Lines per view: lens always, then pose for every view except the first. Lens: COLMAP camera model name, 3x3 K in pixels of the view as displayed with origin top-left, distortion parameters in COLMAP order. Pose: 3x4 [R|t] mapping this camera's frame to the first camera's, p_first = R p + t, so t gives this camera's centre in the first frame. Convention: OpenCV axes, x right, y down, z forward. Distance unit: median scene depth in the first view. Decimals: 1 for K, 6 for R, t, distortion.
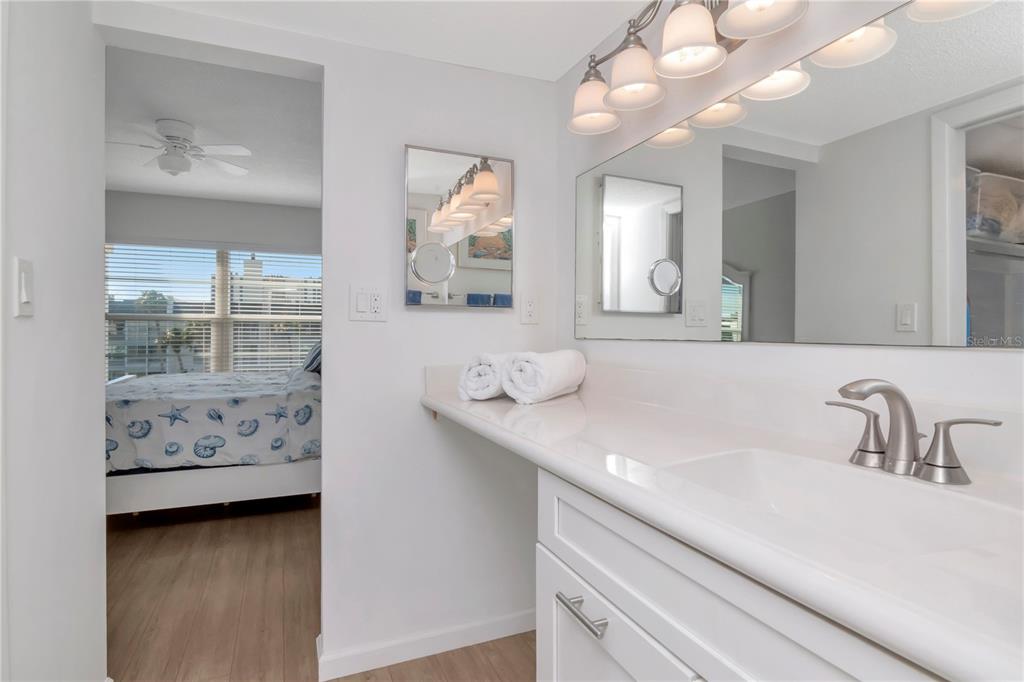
lens RADIAL K [[524.7, 0, 516.9], [0, 524.7, 325.4], [0, 0, 1]] dist [-0.008390, -0.005065]
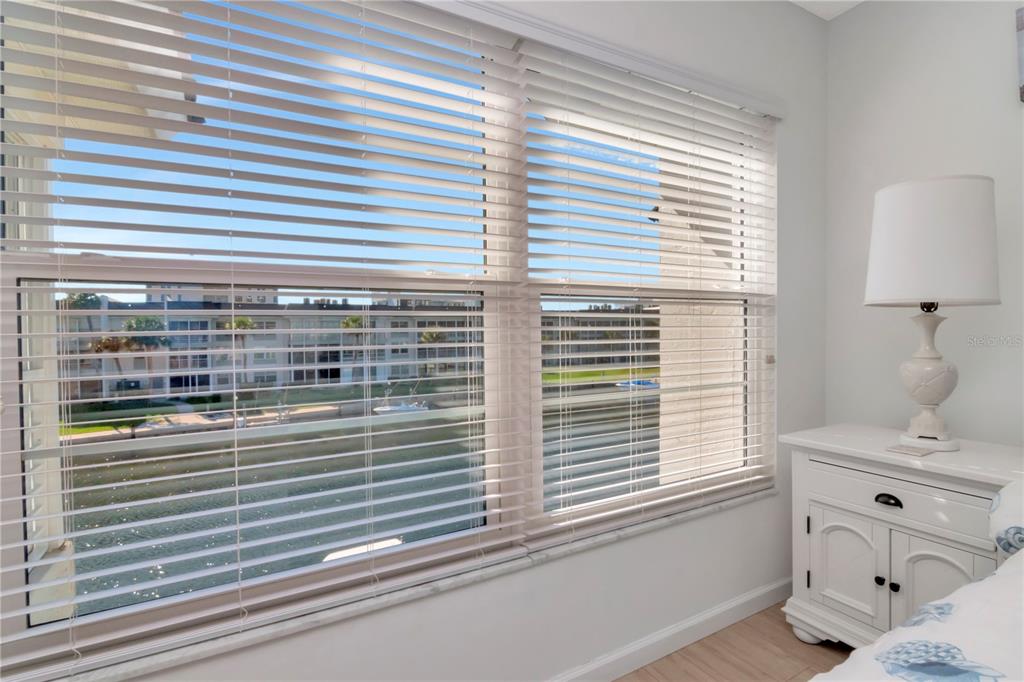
lens RADIAL K [[503.4, 0, 510.9], [0, 503.4, 336.2], [0, 0, 1]] dist [-0.006016, -0.003219]
pose [[0.994728, -0.013446, 0.101663, -1.077943], [0.010784, 0.999586, 0.026690, 0.017195], [-0.101979, -0.025453, 0.994461, 1.320529]]
